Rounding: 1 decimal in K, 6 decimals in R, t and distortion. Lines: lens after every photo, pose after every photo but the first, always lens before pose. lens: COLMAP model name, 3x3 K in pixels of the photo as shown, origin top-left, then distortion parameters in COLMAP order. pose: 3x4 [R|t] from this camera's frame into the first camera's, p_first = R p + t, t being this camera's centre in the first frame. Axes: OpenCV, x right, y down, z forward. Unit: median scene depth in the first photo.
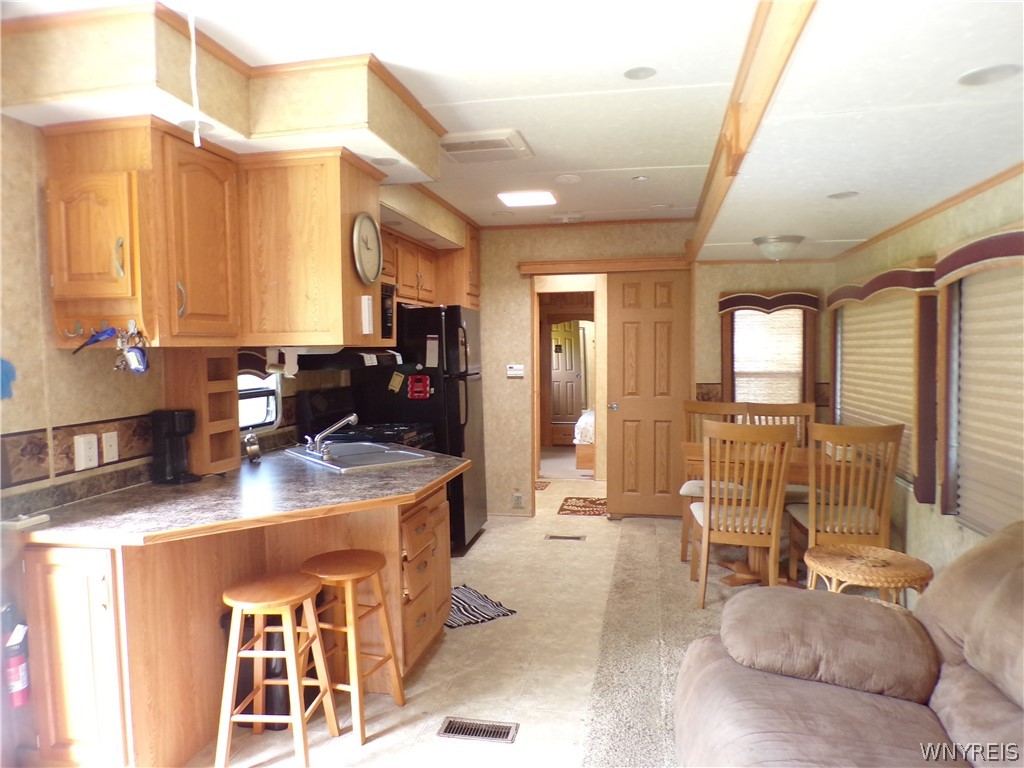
lens RADIAL K [[692.4, 0, 512.0], [0, 692.4, 384.0], [0, 0, 1]] dist [-0.001773, 0.001151]
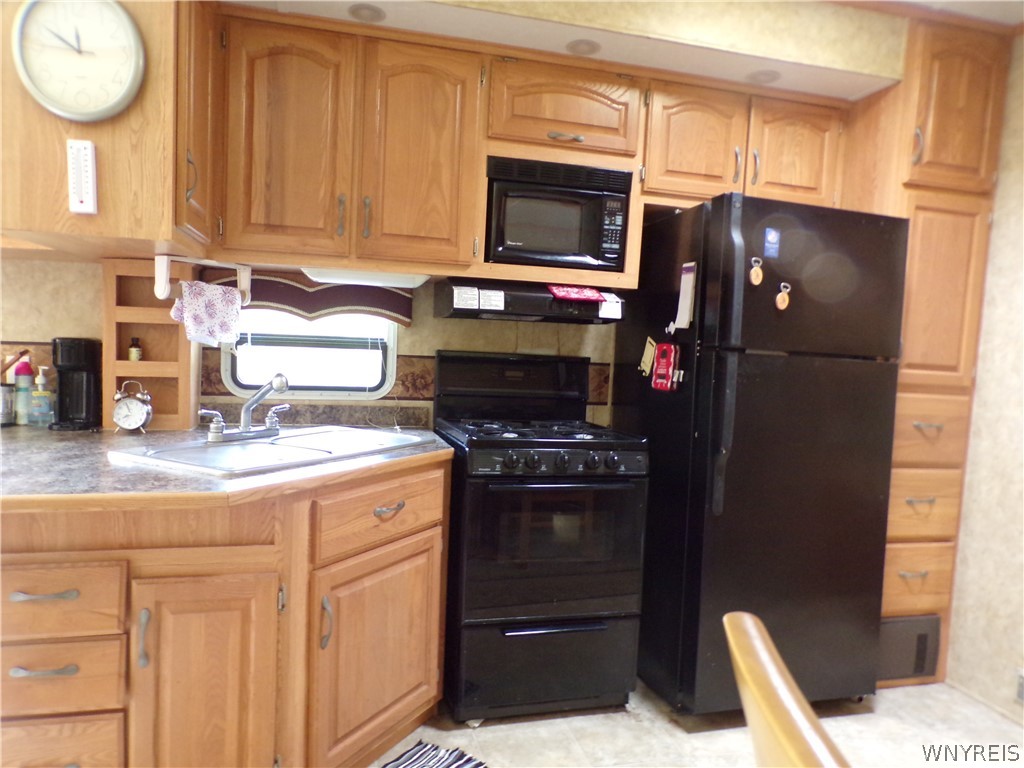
lens RADIAL K [[714.9, 0, 512.0], [0, 714.9, 384.0], [0, 0, 1]] dist [-0.052822, -0.001238]
pose [[0.433320, 0.090715, -0.896663, 0.290302], [-0.094175, 0.994032, 0.055055, -0.001352], [0.896306, 0.060587, 0.439277, 0.675593]]
